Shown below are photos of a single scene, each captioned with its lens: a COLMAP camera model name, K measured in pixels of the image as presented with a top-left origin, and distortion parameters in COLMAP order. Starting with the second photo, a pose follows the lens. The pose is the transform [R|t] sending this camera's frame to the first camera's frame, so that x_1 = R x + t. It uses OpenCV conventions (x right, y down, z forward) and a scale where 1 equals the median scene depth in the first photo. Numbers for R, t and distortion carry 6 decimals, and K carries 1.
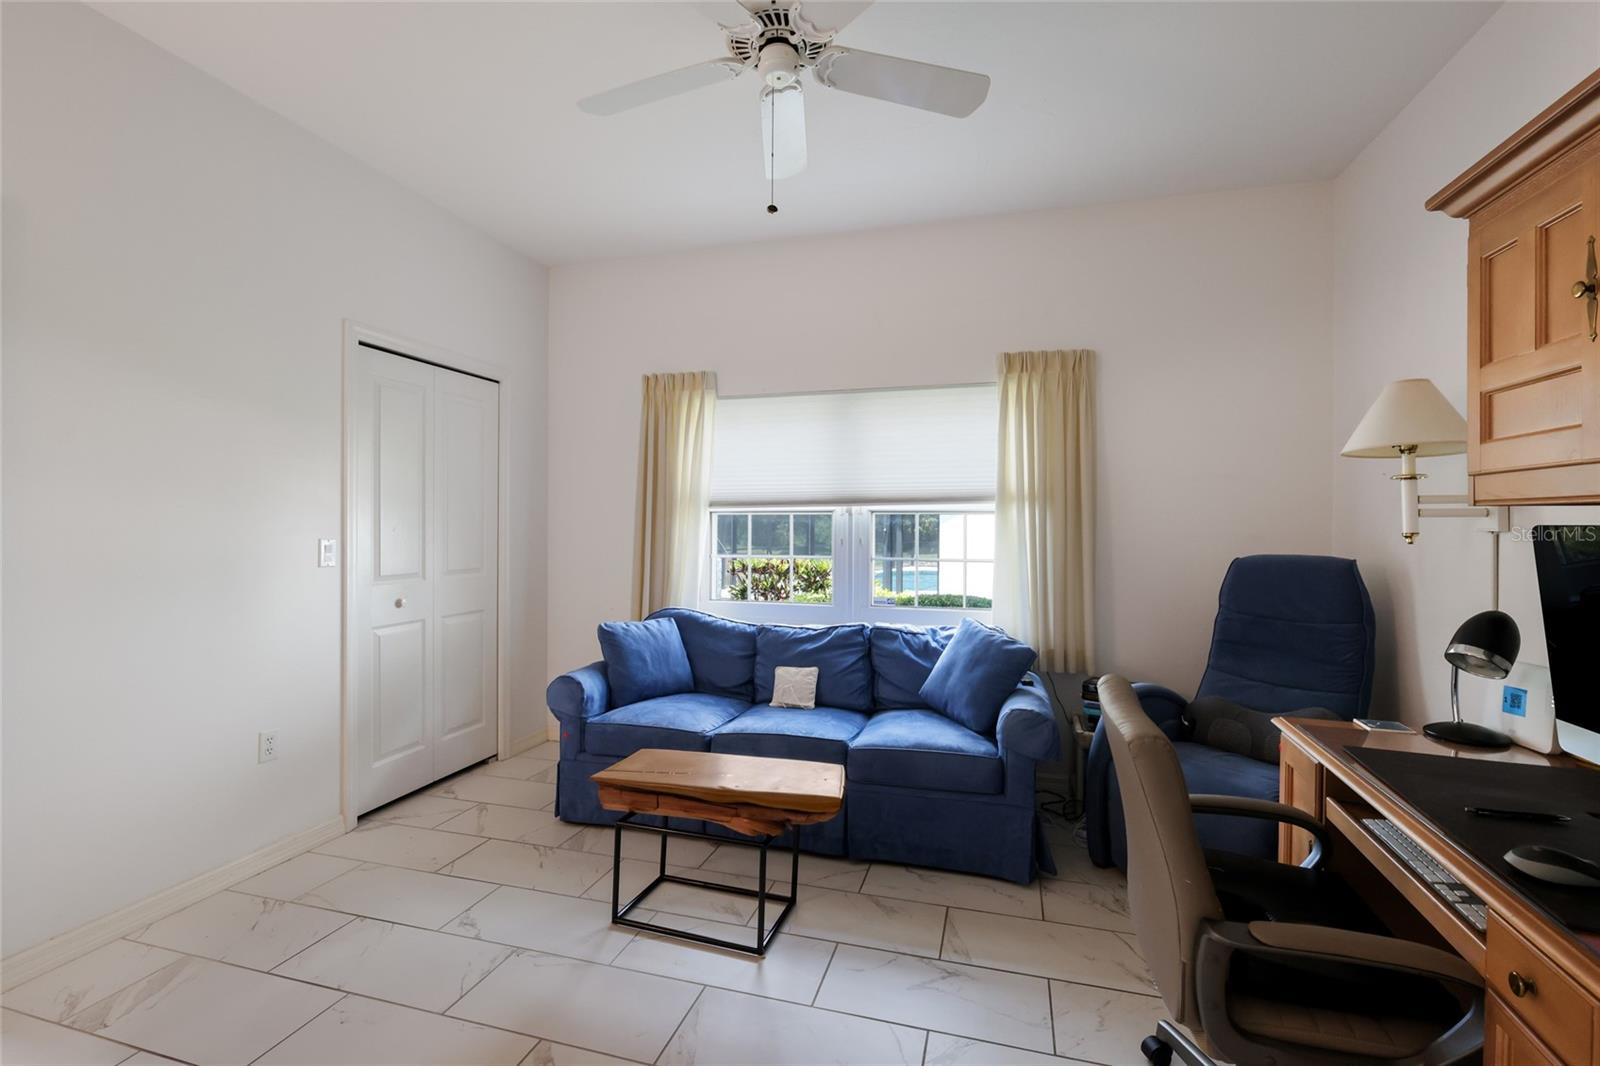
lens RADIAL K [[711.1, 0, 815.8], [0, 711.1, 519.9], [0, 0, 1]] dist [-0.001225, -0.000182]
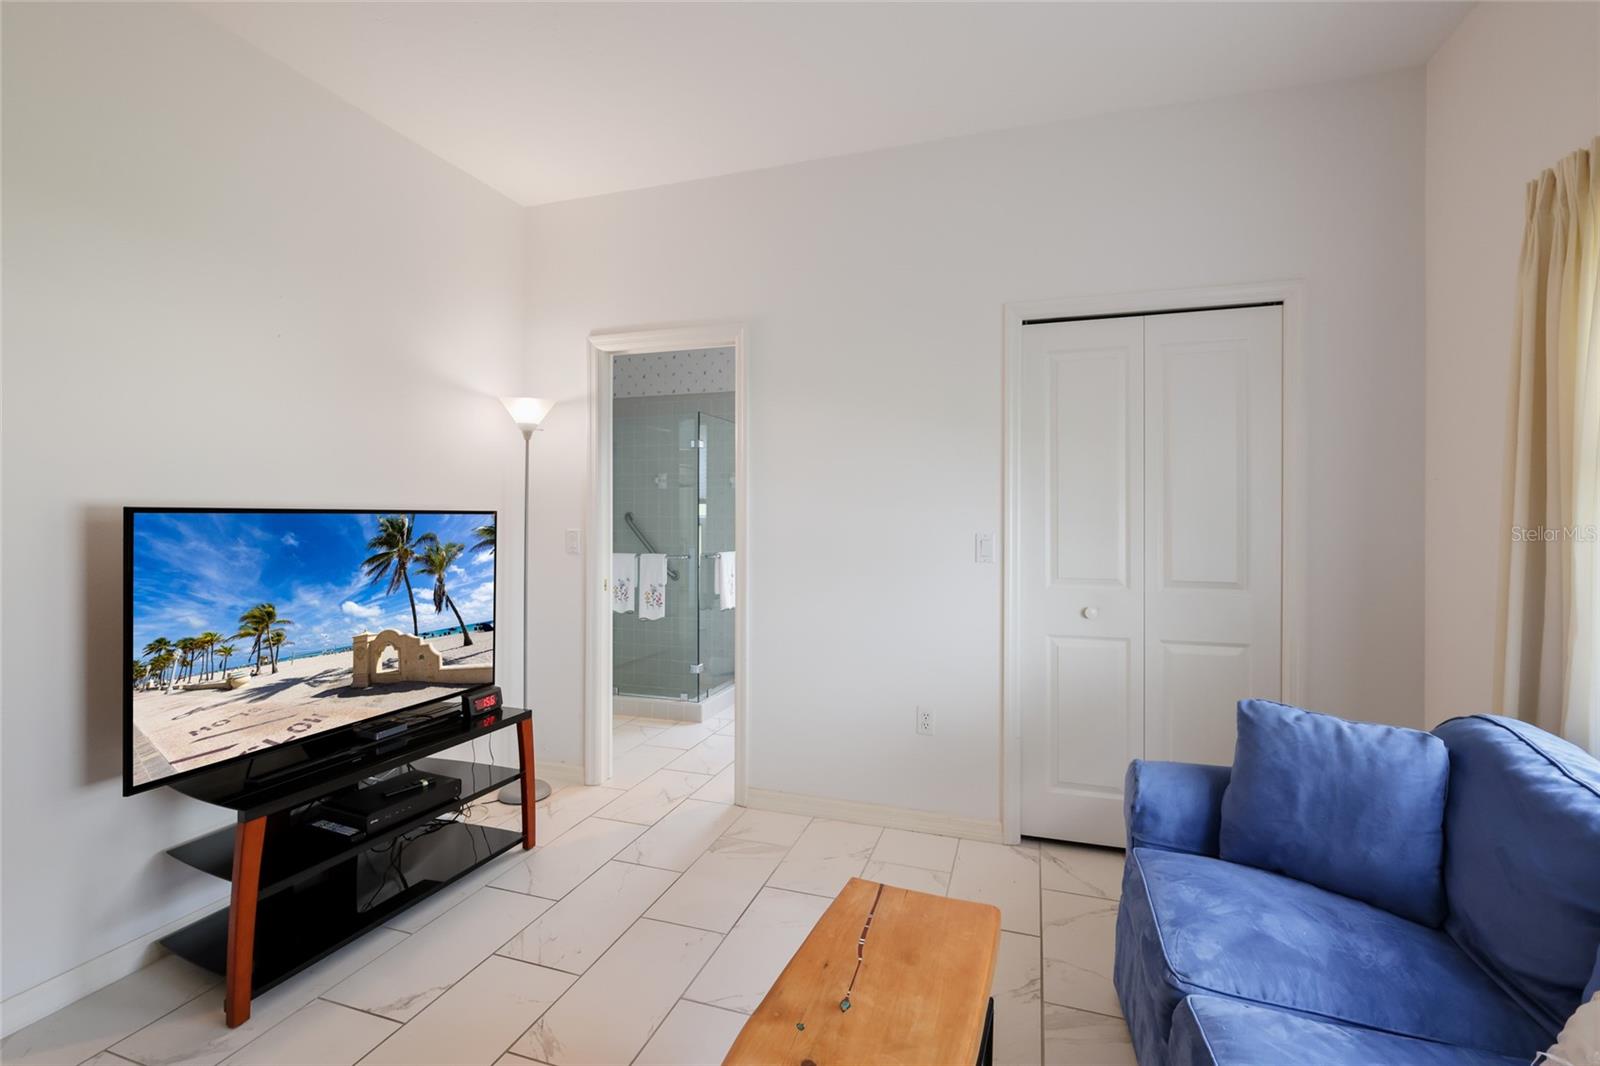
lens RADIAL K [[711.1, 0, 815.8], [0, 711.1, 519.9], [0, 0, 1]] dist [-0.001225, -0.000182]
pose [[-0.042420, -0.003003, -0.999095, 0.266814], [0.002534, 0.999992, -0.003114, 0.008044], [0.999097, -0.002664, -0.042412, 0.698068]]
